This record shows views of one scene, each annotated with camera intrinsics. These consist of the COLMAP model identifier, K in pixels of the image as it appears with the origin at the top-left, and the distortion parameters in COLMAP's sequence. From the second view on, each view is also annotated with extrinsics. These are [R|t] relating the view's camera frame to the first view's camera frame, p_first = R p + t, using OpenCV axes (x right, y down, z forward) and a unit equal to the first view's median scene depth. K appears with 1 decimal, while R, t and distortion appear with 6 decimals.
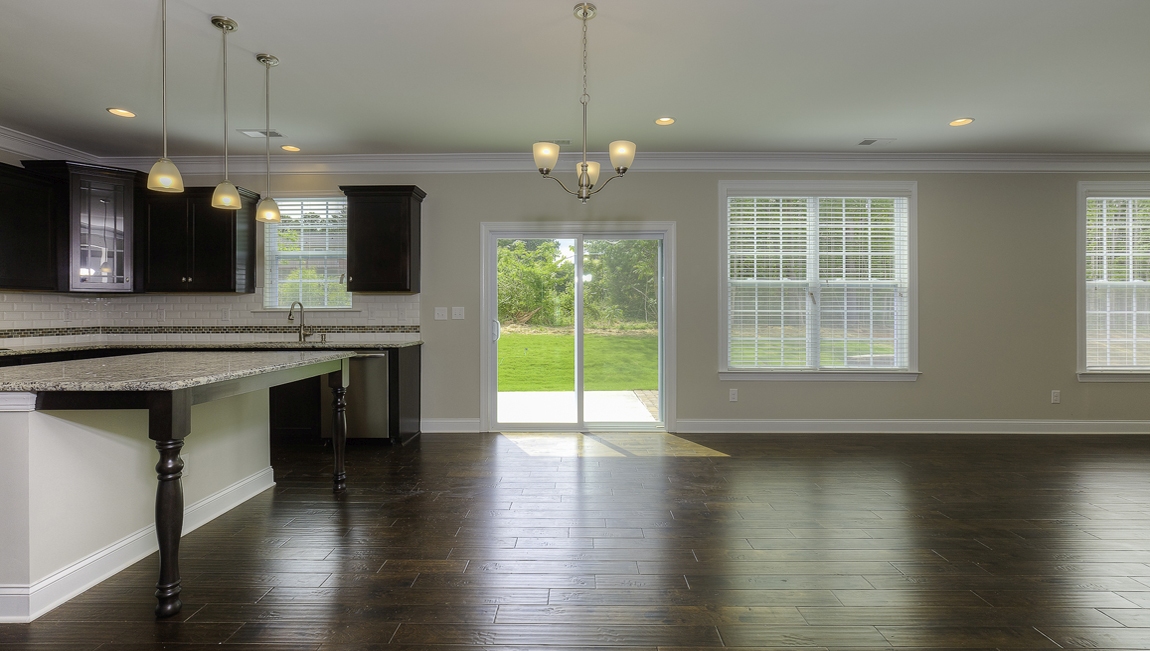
lens RADIAL K [[536.9, 0, 579.4], [0, 536.9, 314.1], [0, 0, 1]] dist [-0.001090, 0.002774]
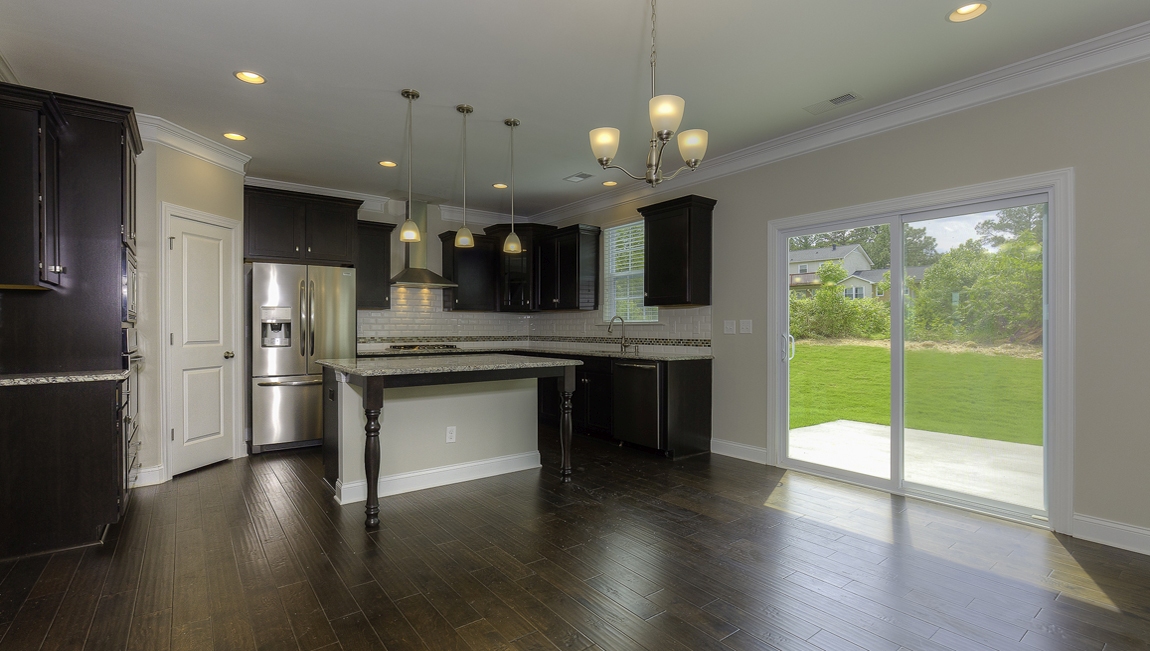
lens RADIAL K [[536.9, 0, 573.2], [0, 536.9, 331.6], [0, 0, 1]] dist [-0.001090, 0.002774]
pose [[0.598935, 0.008147, -0.800756, 0.326013], [-0.005648, 0.999966, 0.005949, 0.002707], [0.800777, 0.000959, 0.598961, 0.236534]]
